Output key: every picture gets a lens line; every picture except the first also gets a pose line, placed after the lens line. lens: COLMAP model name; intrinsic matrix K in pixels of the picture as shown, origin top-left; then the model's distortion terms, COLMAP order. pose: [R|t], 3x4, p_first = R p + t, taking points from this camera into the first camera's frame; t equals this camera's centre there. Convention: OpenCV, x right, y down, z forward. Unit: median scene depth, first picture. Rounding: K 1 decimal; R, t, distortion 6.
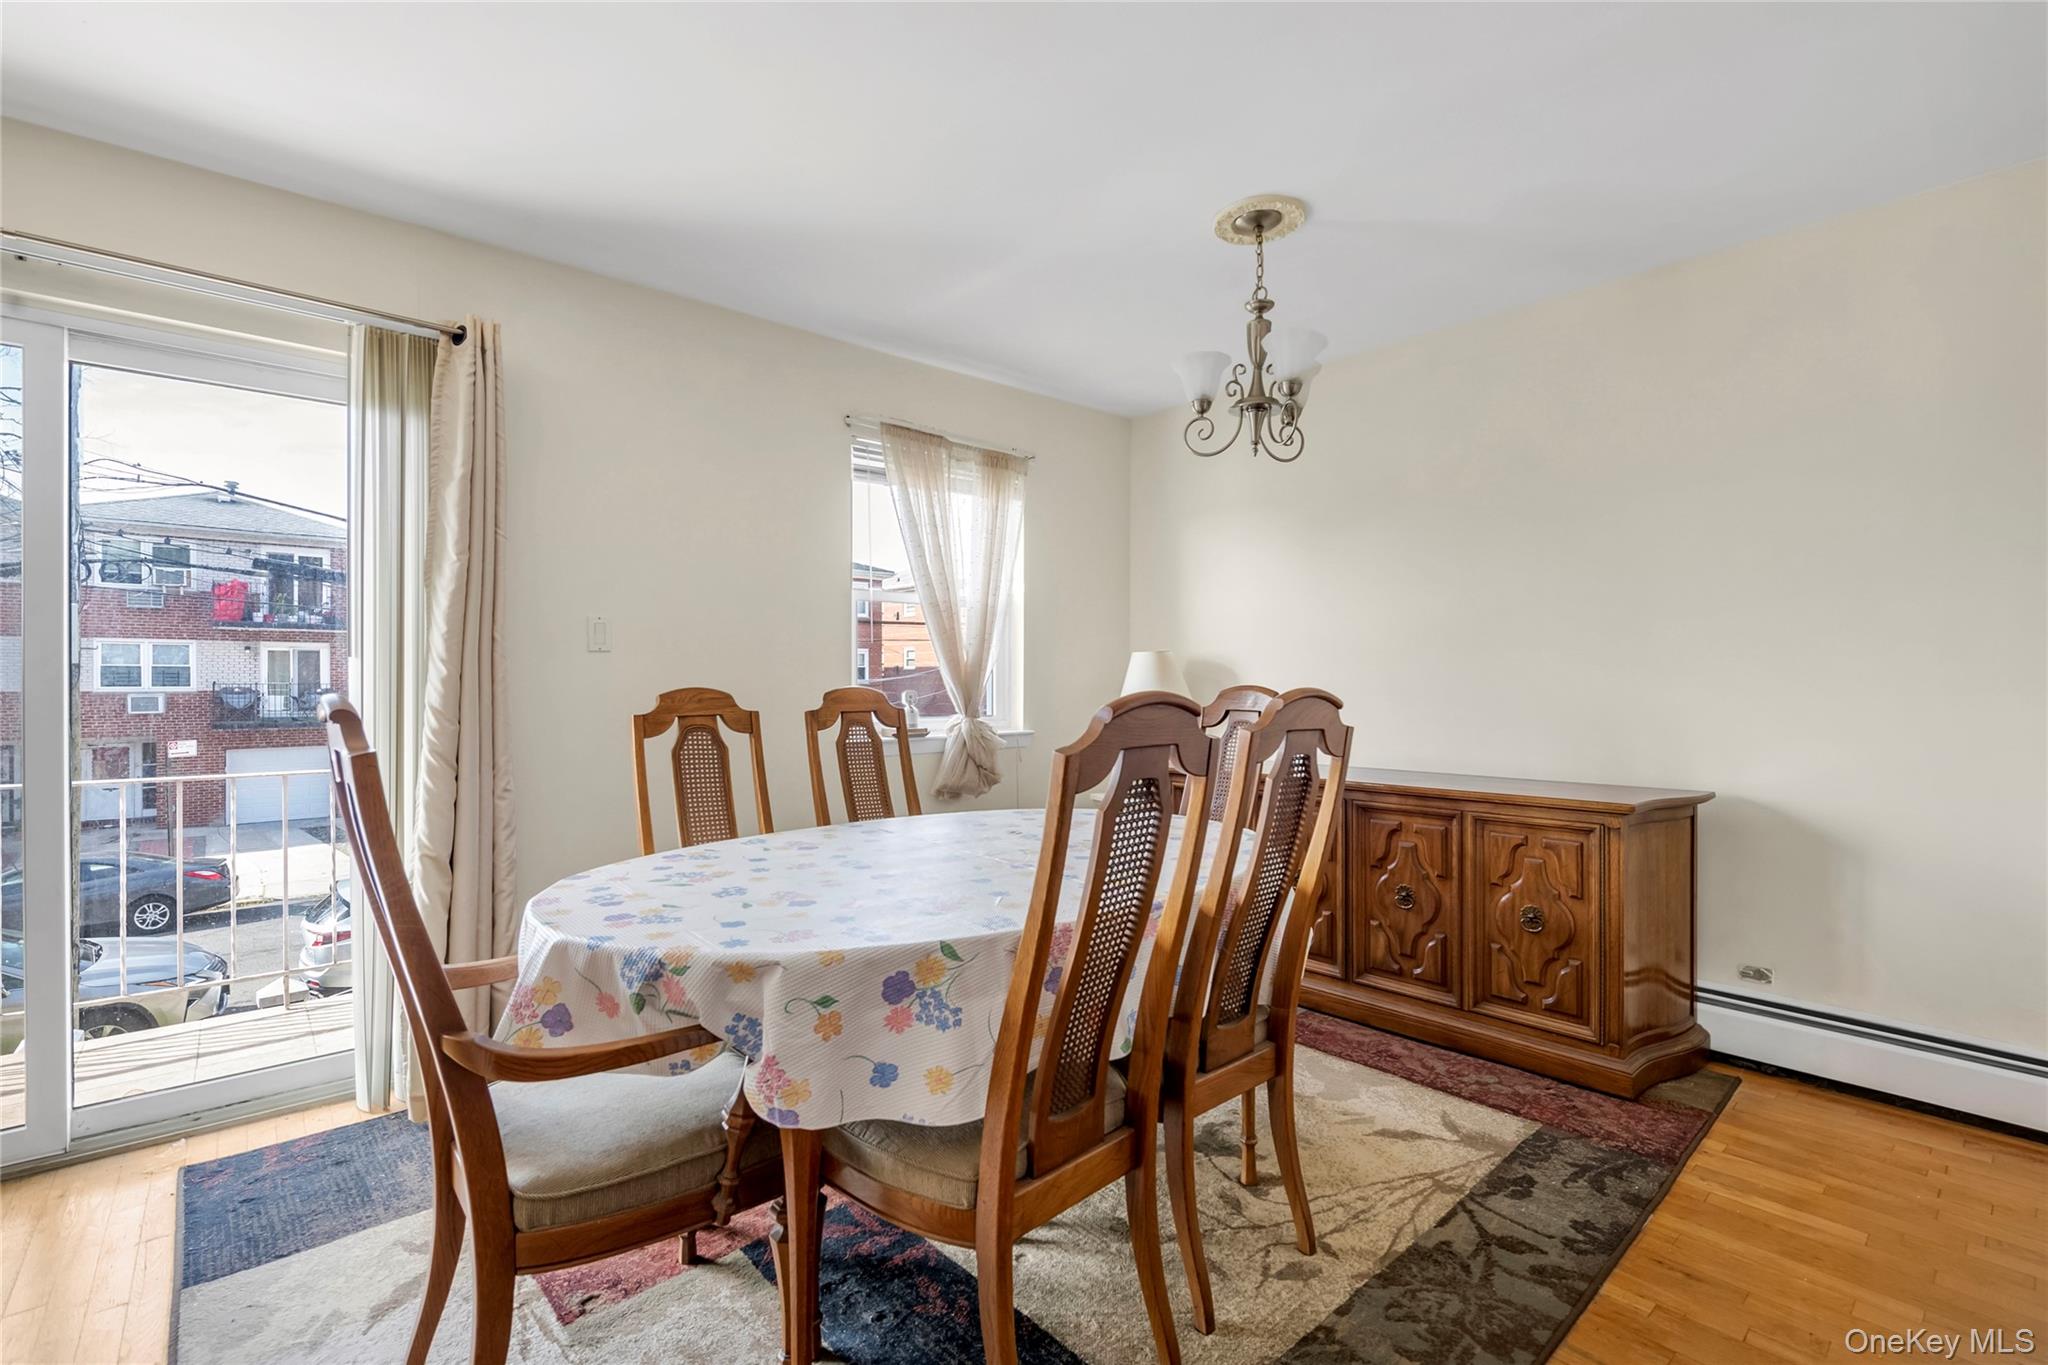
lens RADIAL K [[888.0, 0, 1024.0], [0, 888.0, 682.5], [0, 0, 1]] dist [-0.001295, -0.000280]
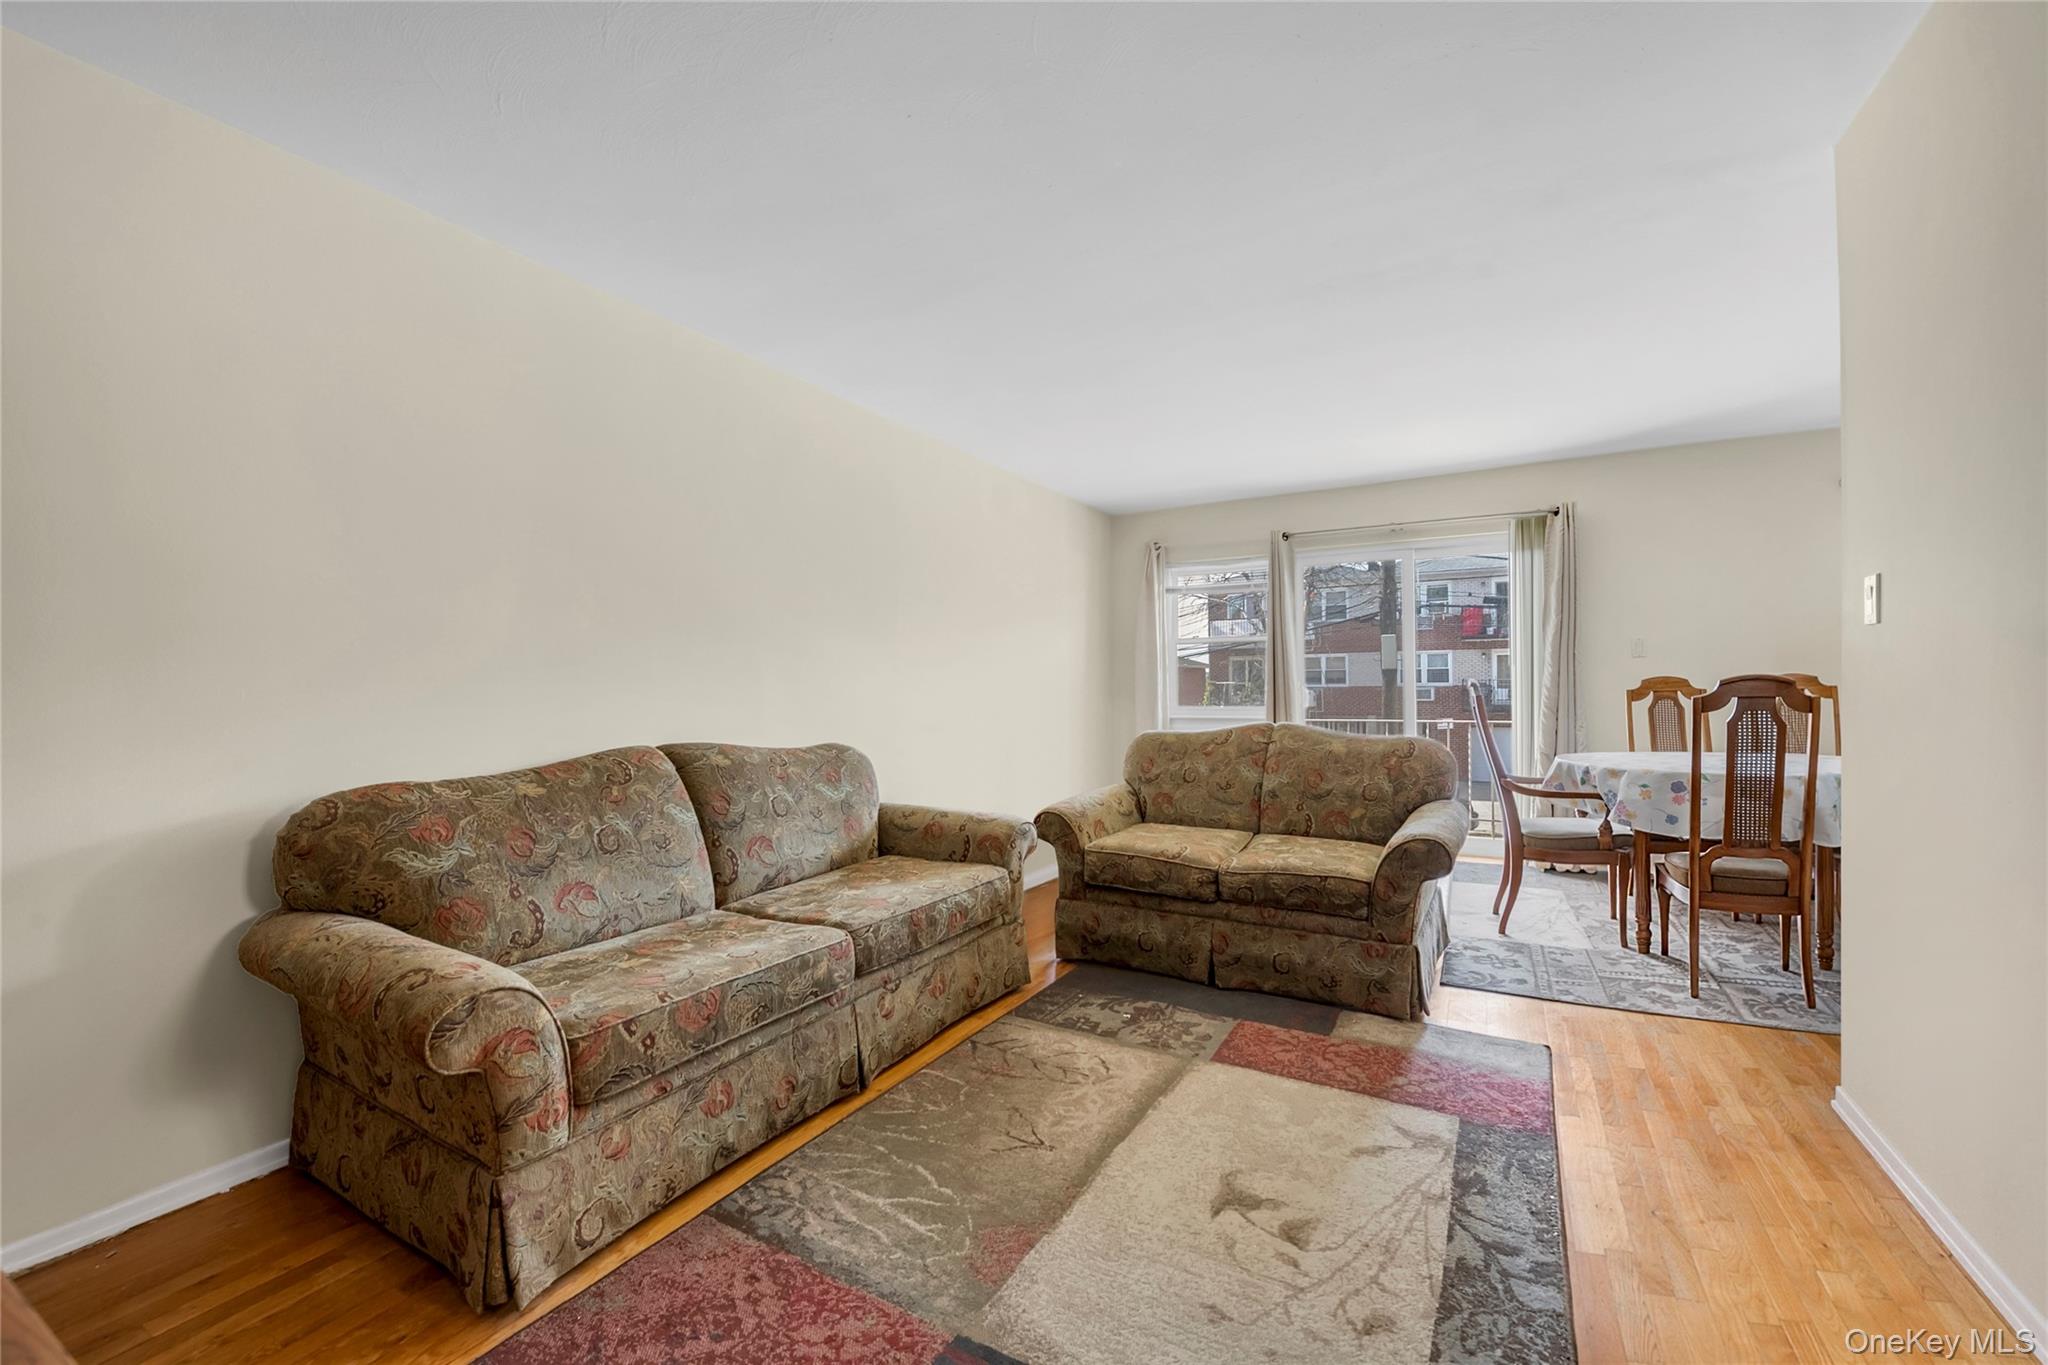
lens RADIAL K [[840.6, 0, 1024.0], [0, 840.6, 682.5], [0, 0, 1]] dist [0.000438, -0.000307]
pose [[0.342314, -0.006783, -0.939561, 0.824577], [0.011420, 0.999930, -0.003058, 0.008018], [0.939516, -0.009683, 0.342368, -0.900015]]
